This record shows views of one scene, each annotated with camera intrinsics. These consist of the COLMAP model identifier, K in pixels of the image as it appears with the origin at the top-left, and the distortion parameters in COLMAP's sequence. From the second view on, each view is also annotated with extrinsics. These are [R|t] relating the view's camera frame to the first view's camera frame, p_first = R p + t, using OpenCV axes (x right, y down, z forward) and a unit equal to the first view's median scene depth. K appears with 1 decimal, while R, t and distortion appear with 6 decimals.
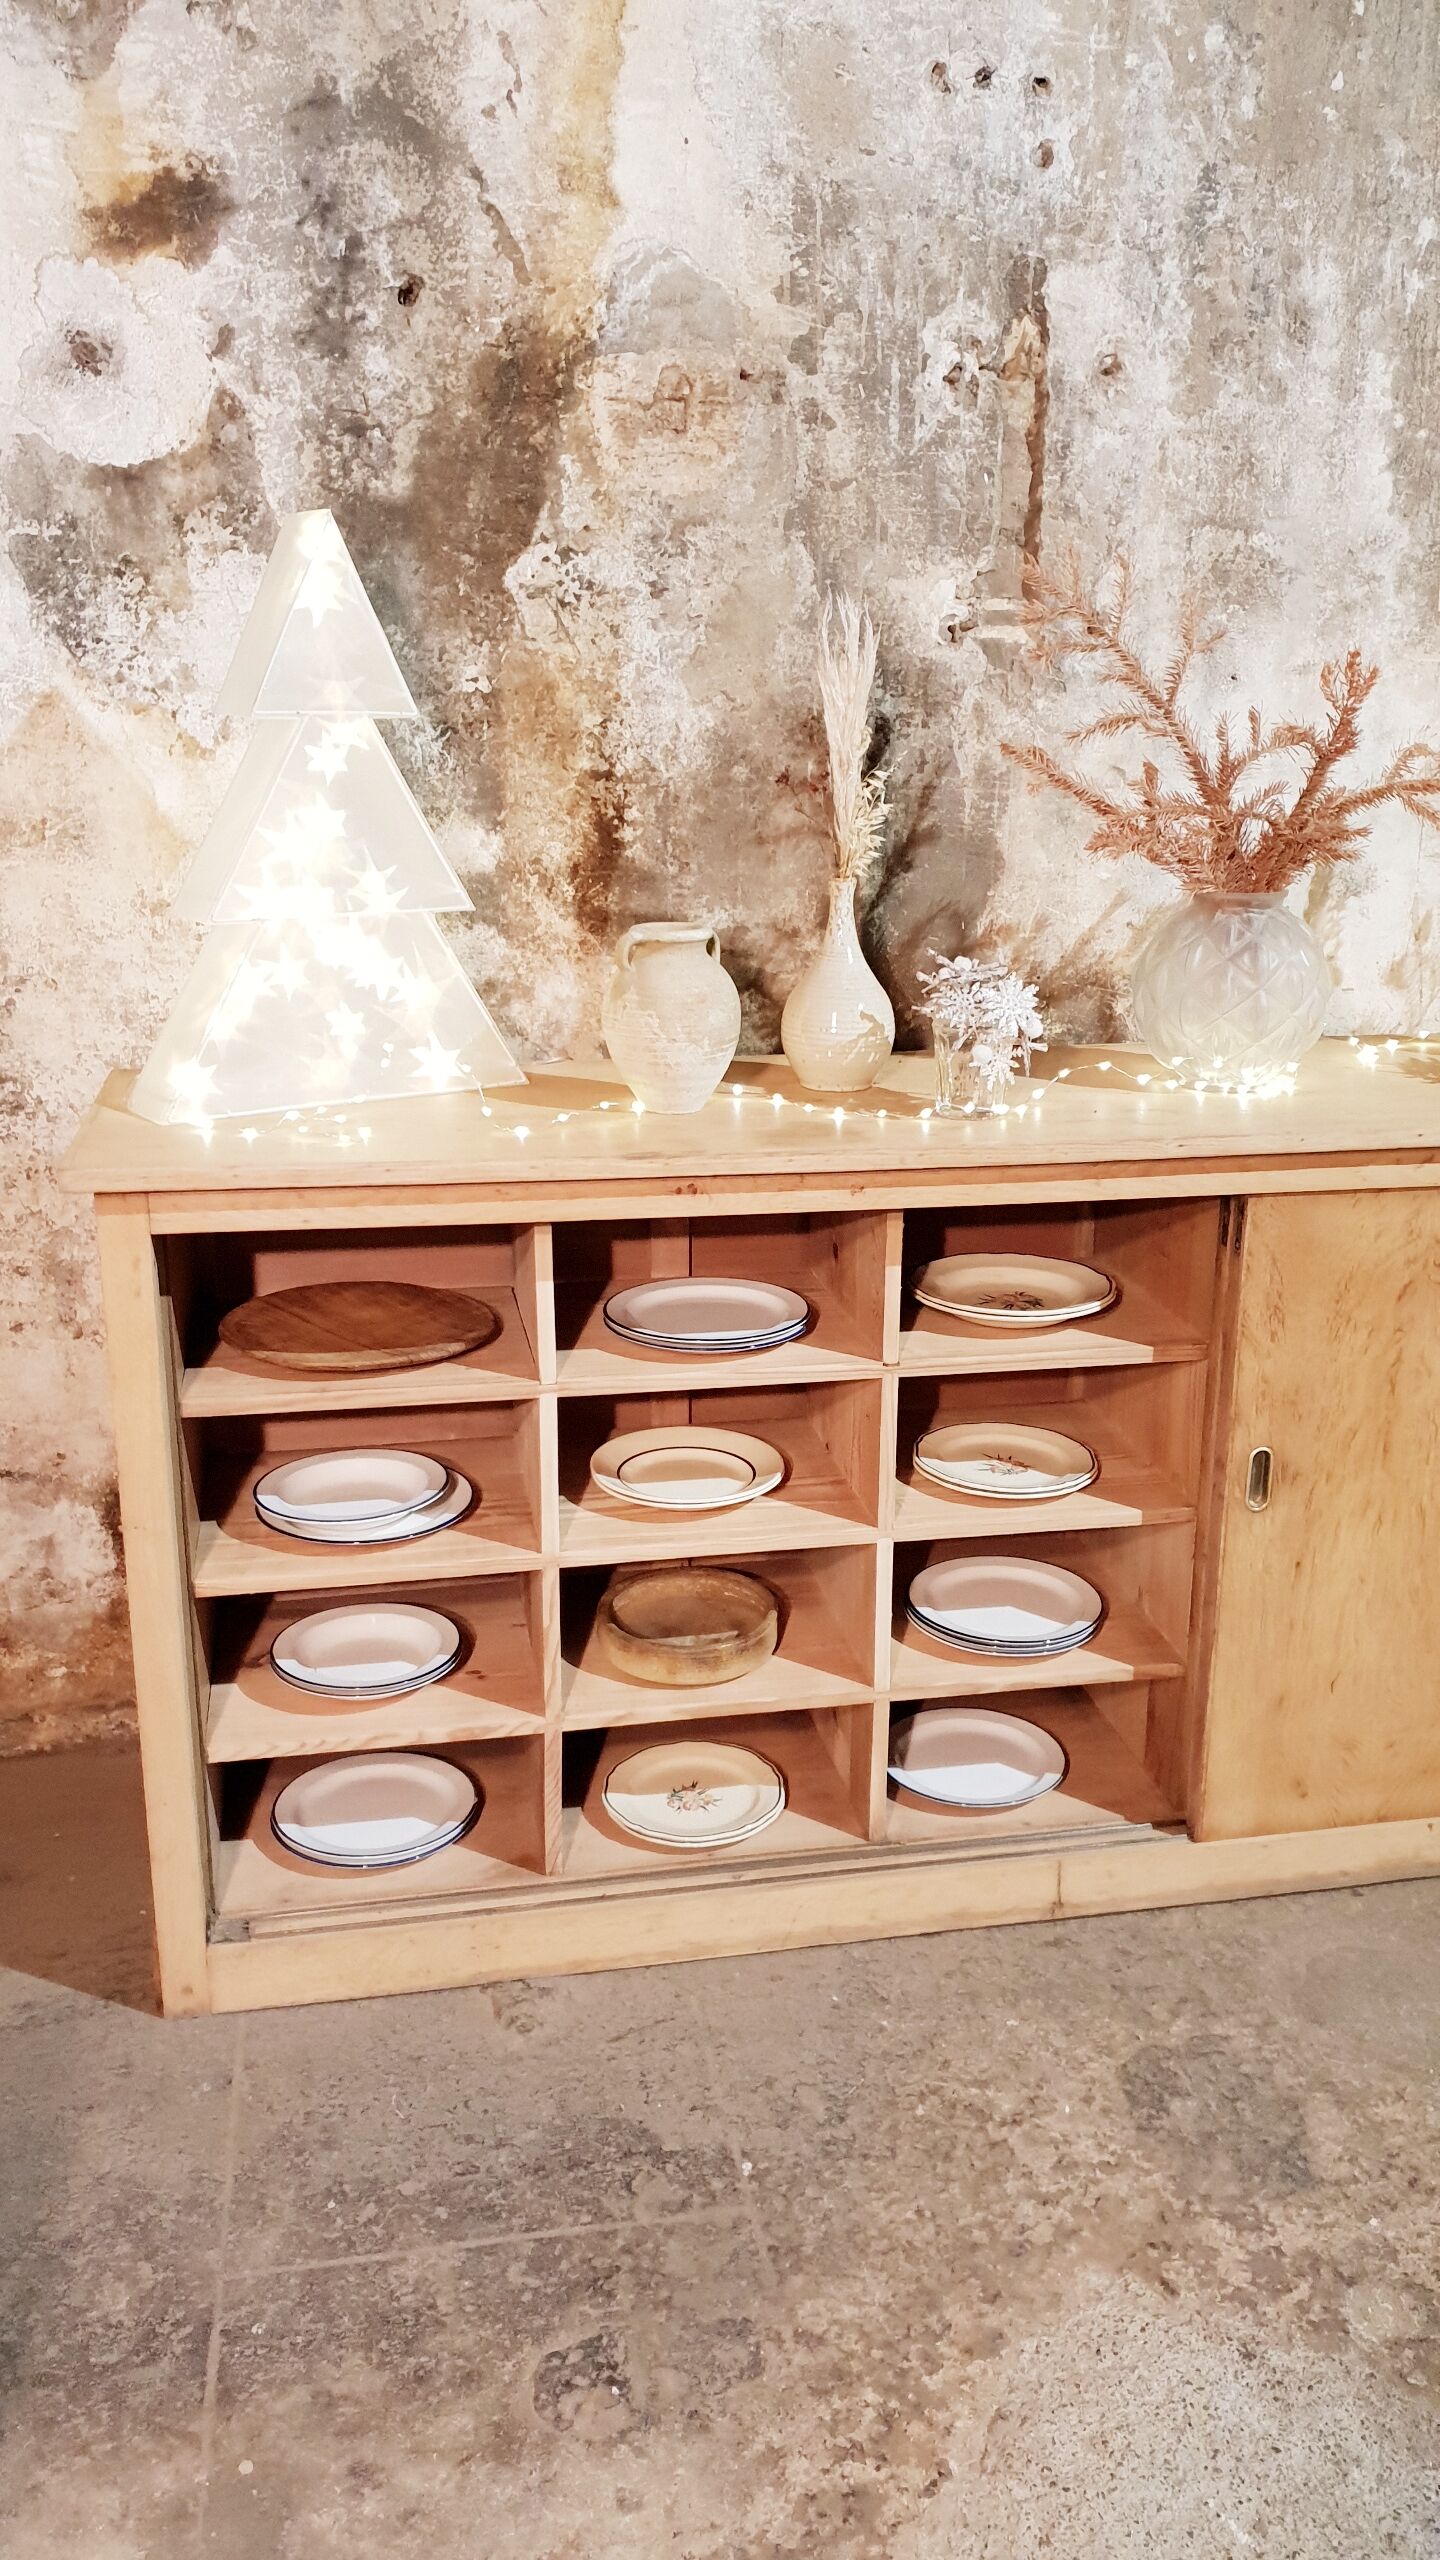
lens RADIAL K [[1993.1, 0, 753.3], [0, 1993.1, 1271.9], [0, 0, 1]] dist [0.005050, 0.007235]
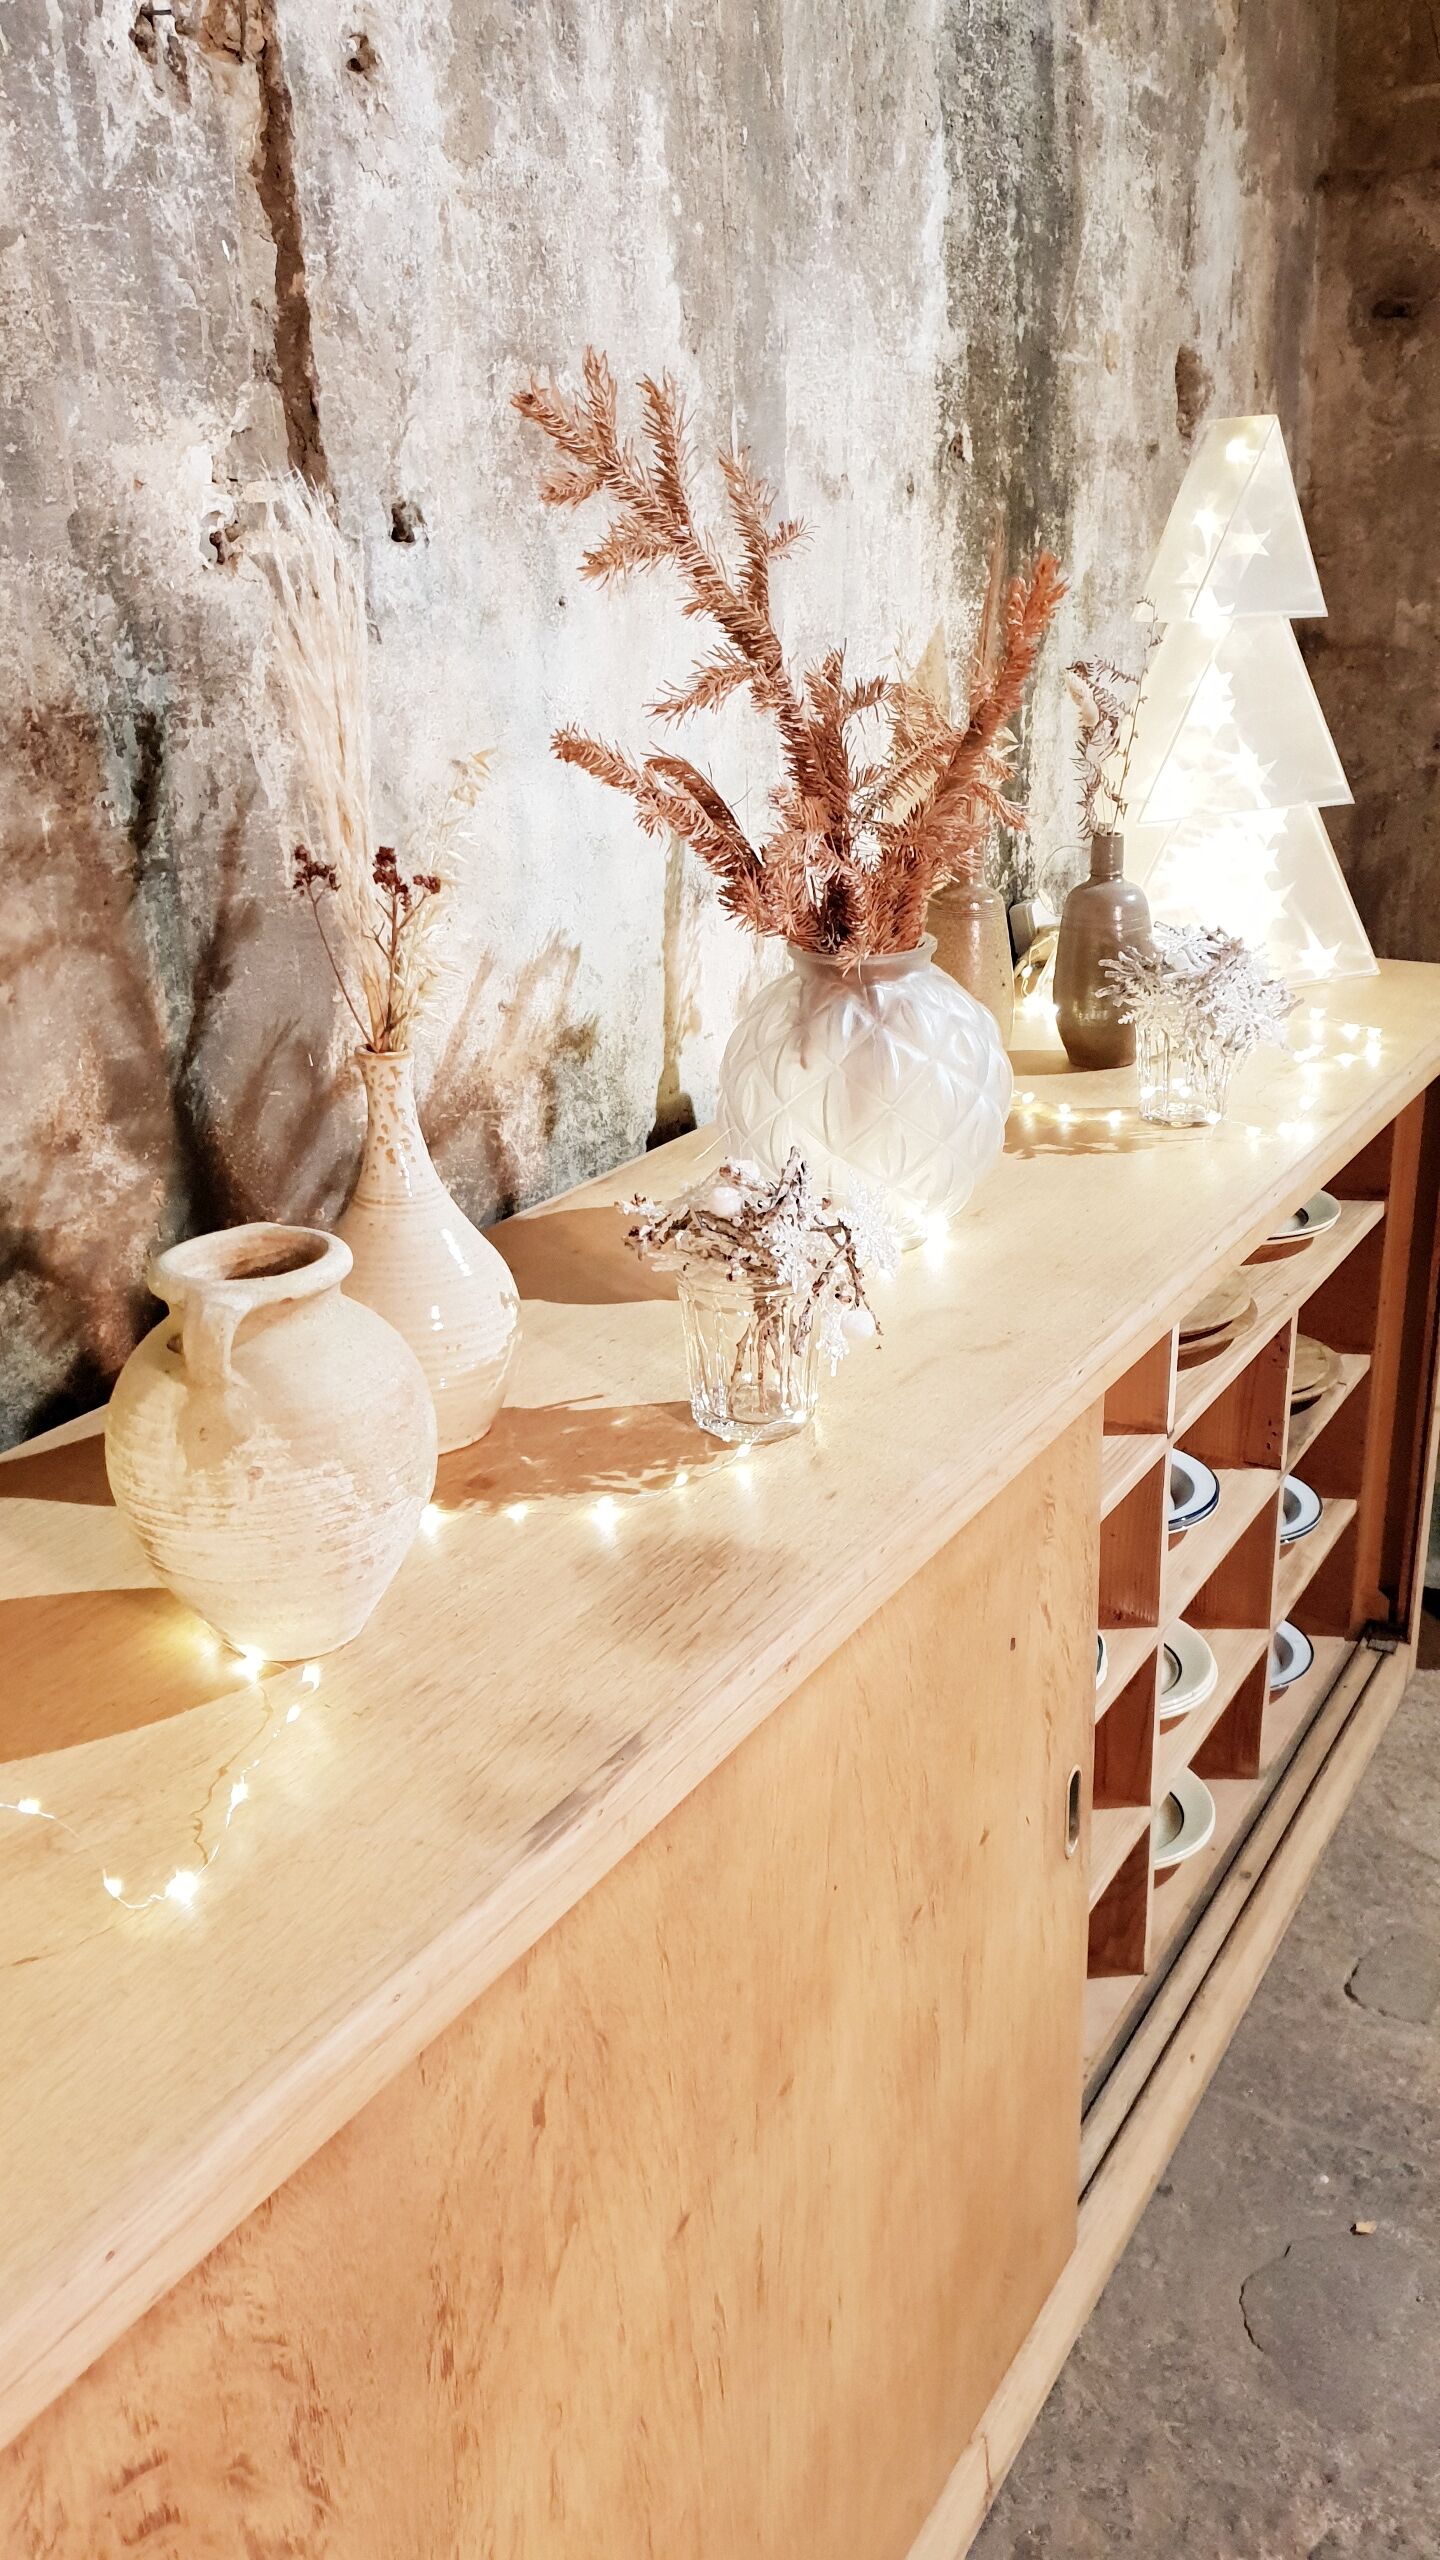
lens RADIAL K [[1993.1, 0, 758.8], [0, 1993.1, 1290.7], [0, 0, 1]] dist [0.005050, 0.007235]
pose [[0.671468, -0.287193, 0.683118, -0.236671], [0.246362, 0.955926, 0.159724, -0.185654], [-0.698882, 0.061045, 0.712627, 0.548766]]
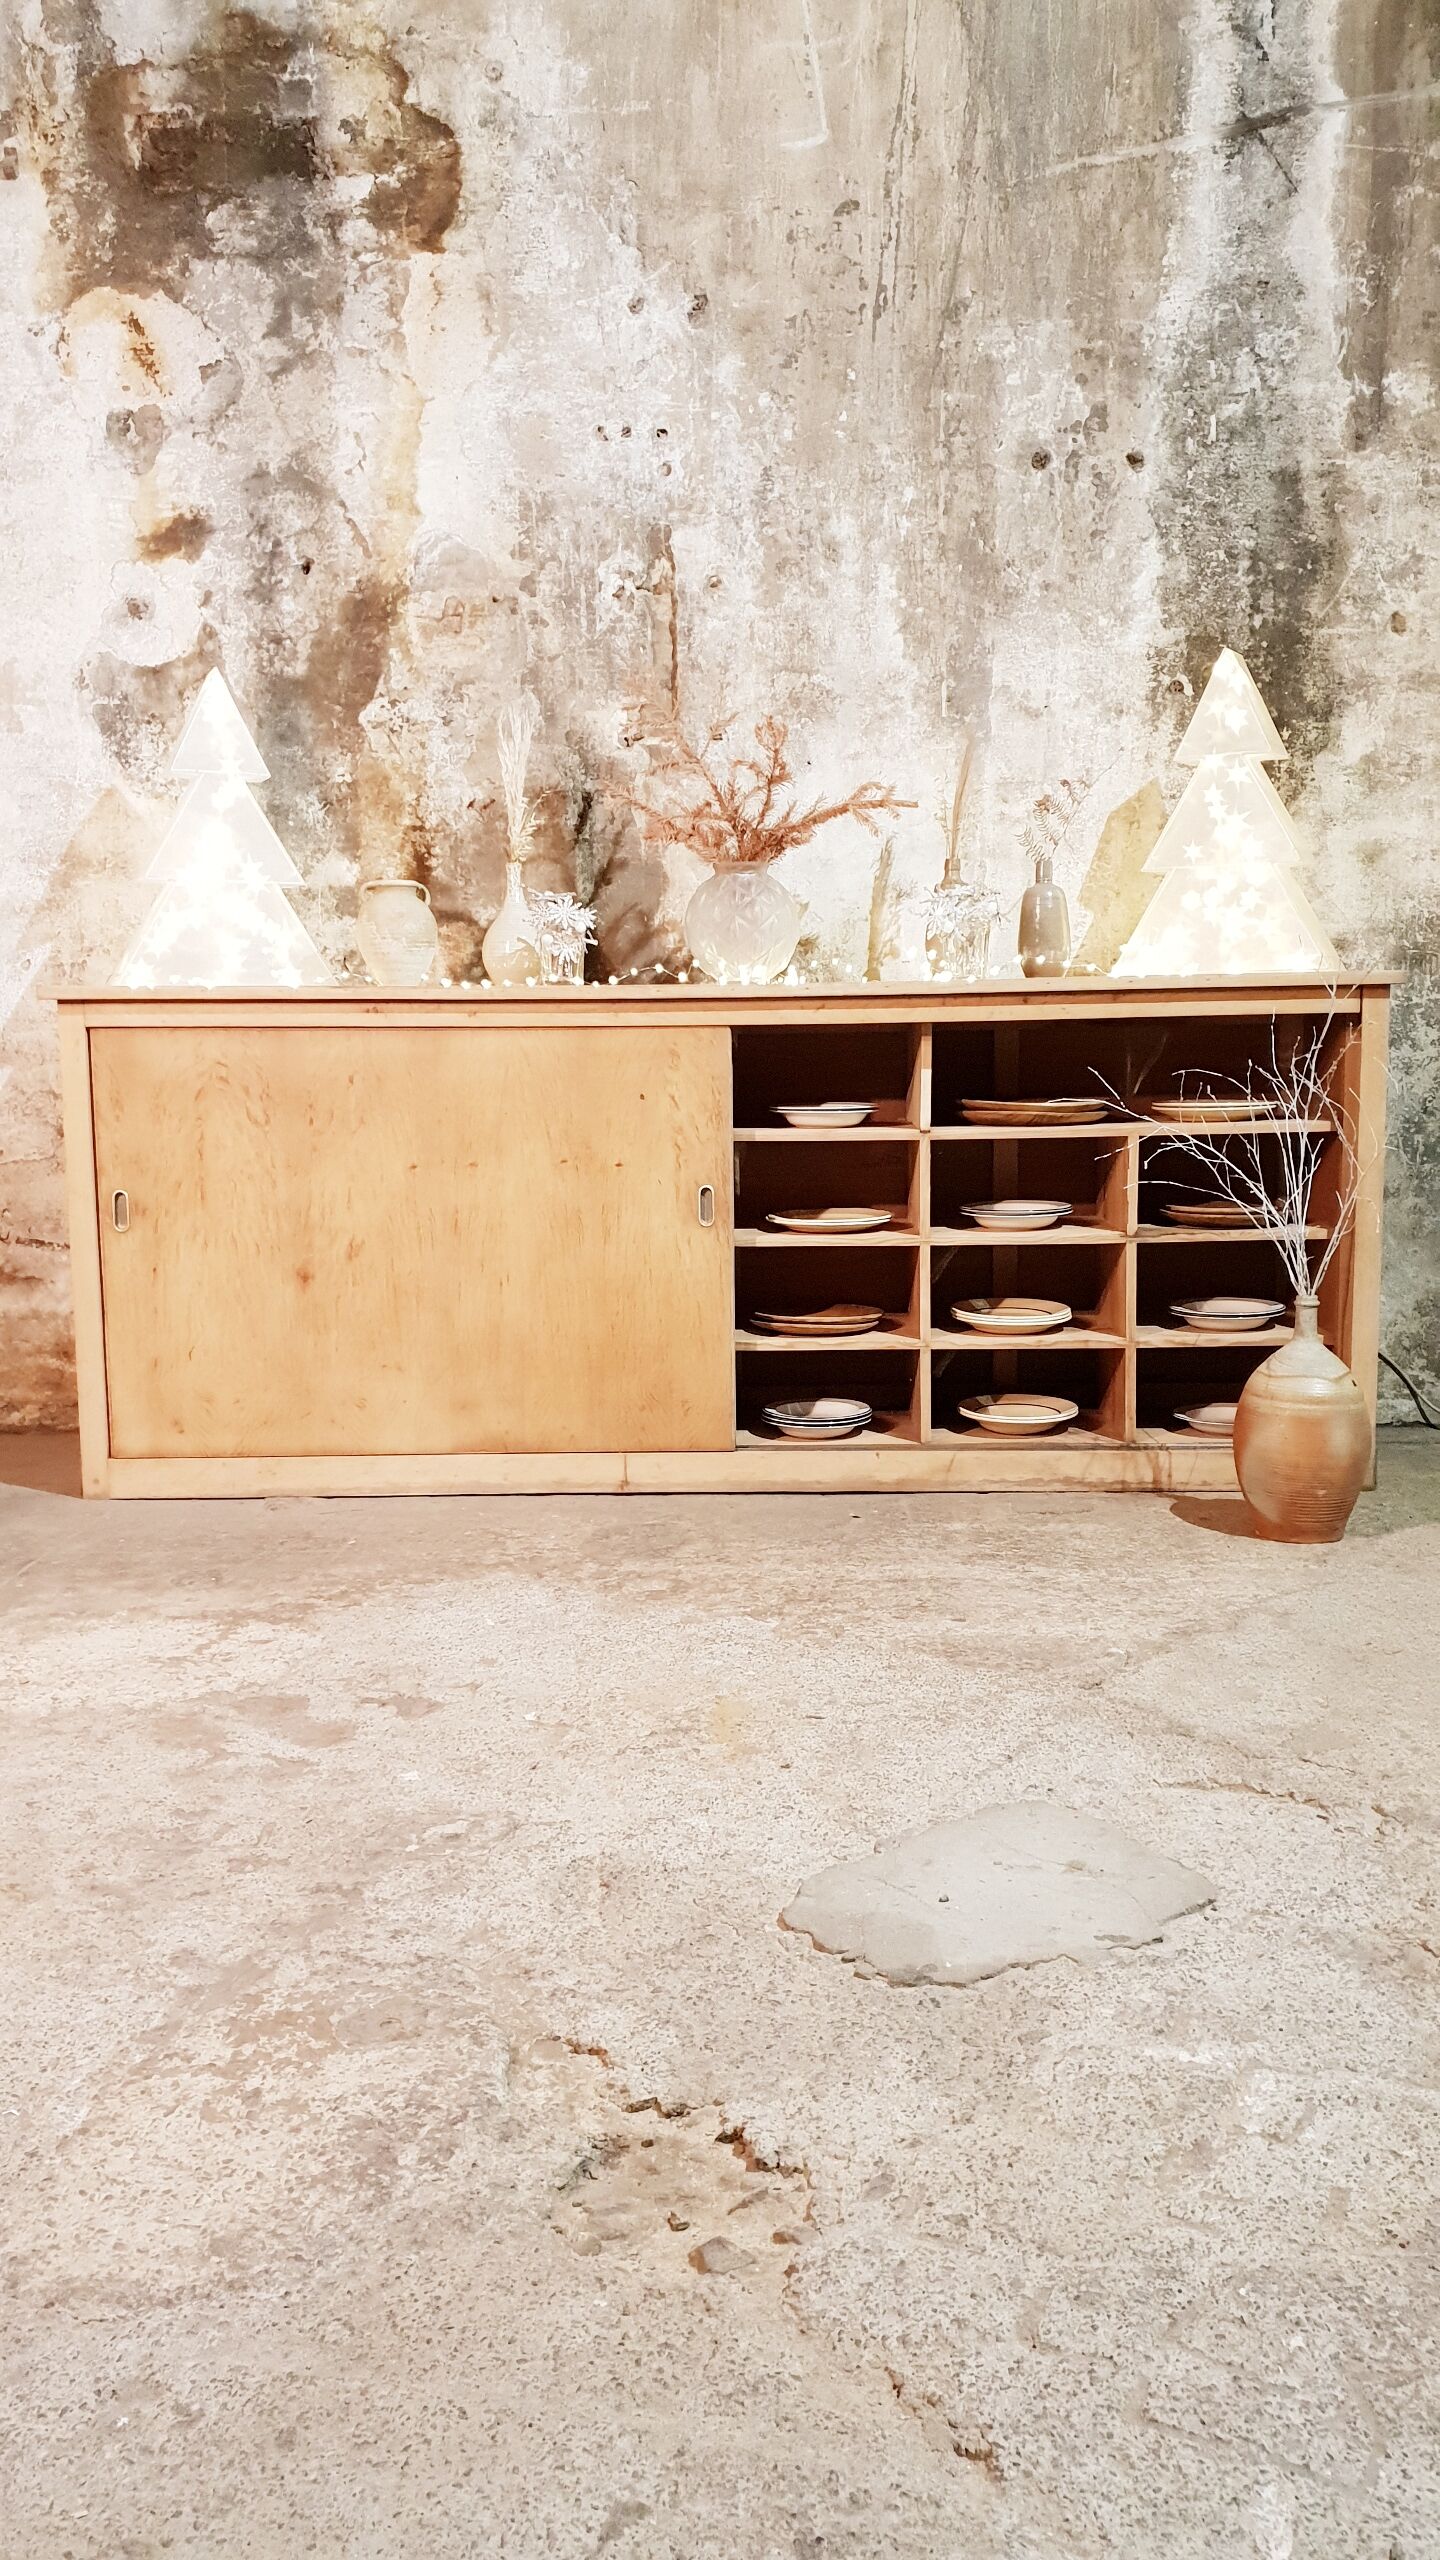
lens RADIAL K [[1993.1, 0, 761.0], [0, 1993.1, 1286.8], [0, 0, 1]] dist [0.005050, 0.007235]
pose [[0.976071, 0.003745, -0.217421, 0.595431], [-0.039104, 0.986575, -0.158560, 0.404425], [0.213909, 0.163267, 0.963113, -0.523700]]
